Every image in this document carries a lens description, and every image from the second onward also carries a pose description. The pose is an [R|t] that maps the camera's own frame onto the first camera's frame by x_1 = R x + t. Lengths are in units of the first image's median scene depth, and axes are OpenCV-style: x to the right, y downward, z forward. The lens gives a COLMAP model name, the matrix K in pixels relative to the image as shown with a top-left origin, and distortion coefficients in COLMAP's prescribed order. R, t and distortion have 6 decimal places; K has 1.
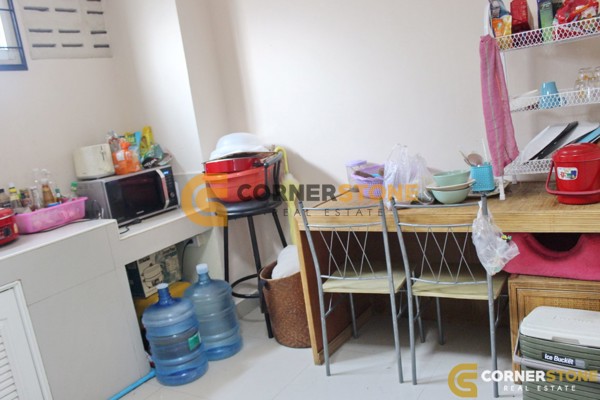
lens RADIAL K [[529.4, 0, 300.0], [0, 529.4, 200.0], [0, 0, 1]] dist [-0.162492, 0.147730]
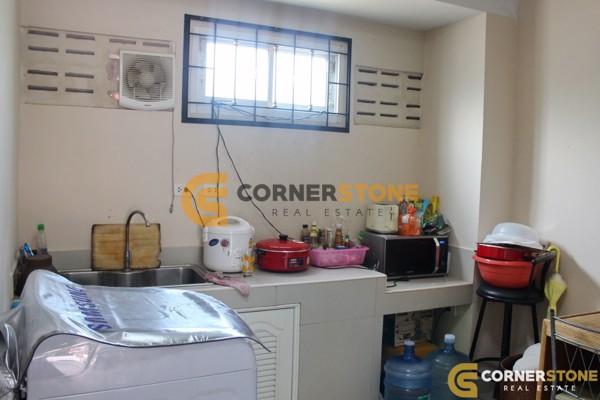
lens RADIAL K [[529.4, 0, 300.0], [0, 529.4, 200.0], [0, 0, 1]] dist [-0.162492, 0.147730]
pose [[0.832338, 0.206649, -0.514305, 0.043916], [-0.252683, 0.967337, -0.020258, -0.043159], [0.493320, 0.146817, 0.857368, -0.103226]]
